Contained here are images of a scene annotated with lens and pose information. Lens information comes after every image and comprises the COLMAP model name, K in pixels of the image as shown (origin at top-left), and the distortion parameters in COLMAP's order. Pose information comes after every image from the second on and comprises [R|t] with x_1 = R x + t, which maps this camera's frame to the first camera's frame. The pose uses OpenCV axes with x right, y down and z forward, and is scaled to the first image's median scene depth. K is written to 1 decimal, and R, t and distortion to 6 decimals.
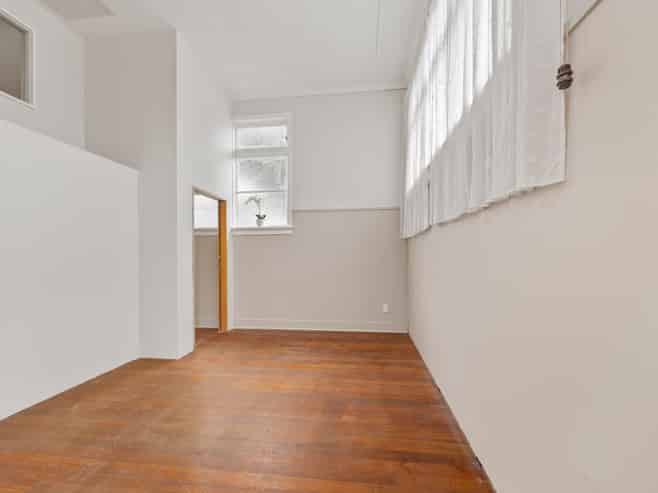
lens RADIAL K [[288.5, 0, 329.0], [0, 288.5, 246.5], [0, 0, 1]] dist [0.000327, 0.000085]
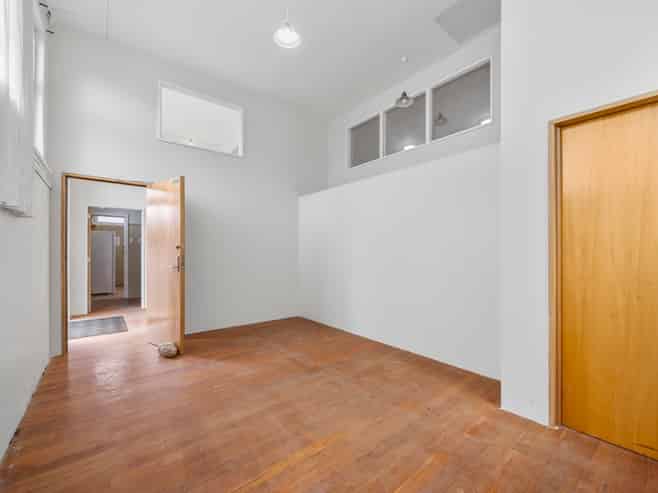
lens RADIAL K [[288.5, 0, 329.0], [0, 288.5, 246.5], [0, 0, 1]] dist [0.000327, 0.000085]
pose [[-0.662641, 0.002500, -0.748933, 0.333173], [0.020760, 0.999671, -0.015030, 0.029941], [0.748649, -0.025508, -0.662475, 1.643228]]
